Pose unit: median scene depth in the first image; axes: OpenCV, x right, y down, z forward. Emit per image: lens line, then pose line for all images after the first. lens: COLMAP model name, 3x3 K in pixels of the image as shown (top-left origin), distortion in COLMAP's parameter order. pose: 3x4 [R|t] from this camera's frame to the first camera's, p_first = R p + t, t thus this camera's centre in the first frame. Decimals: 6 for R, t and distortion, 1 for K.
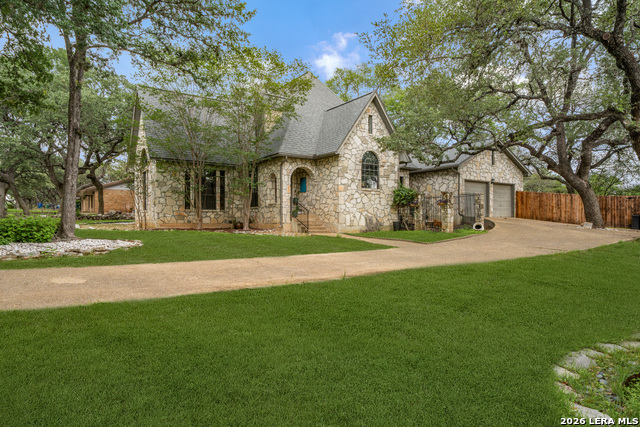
lens RADIAL K [[388.8, 0, 320.7], [0, 388.8, 214.1], [0, 0, 1]] dist [-0.004309, -0.000072]
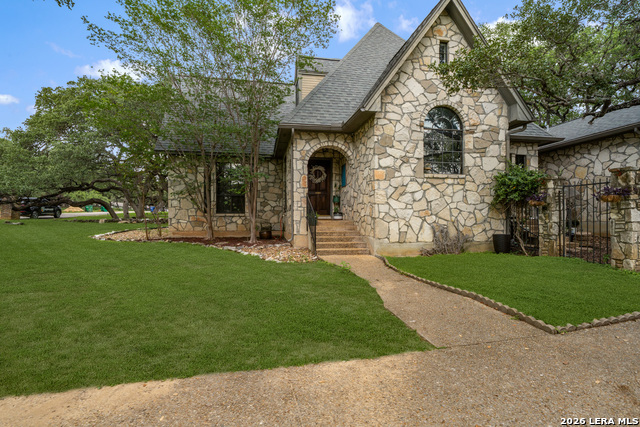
lens RADIAL K [[327.9, 0, 319.4], [0, 327.9, 214.0], [0, 0, 1]] dist [0.004736, 0.000384]
pose [[0.914953, -0.005888, -0.403519, 0.153823], [0.006419, 0.999979, -0.000037, -0.010188], [0.403510, -0.002556, 0.914971, 0.507155]]
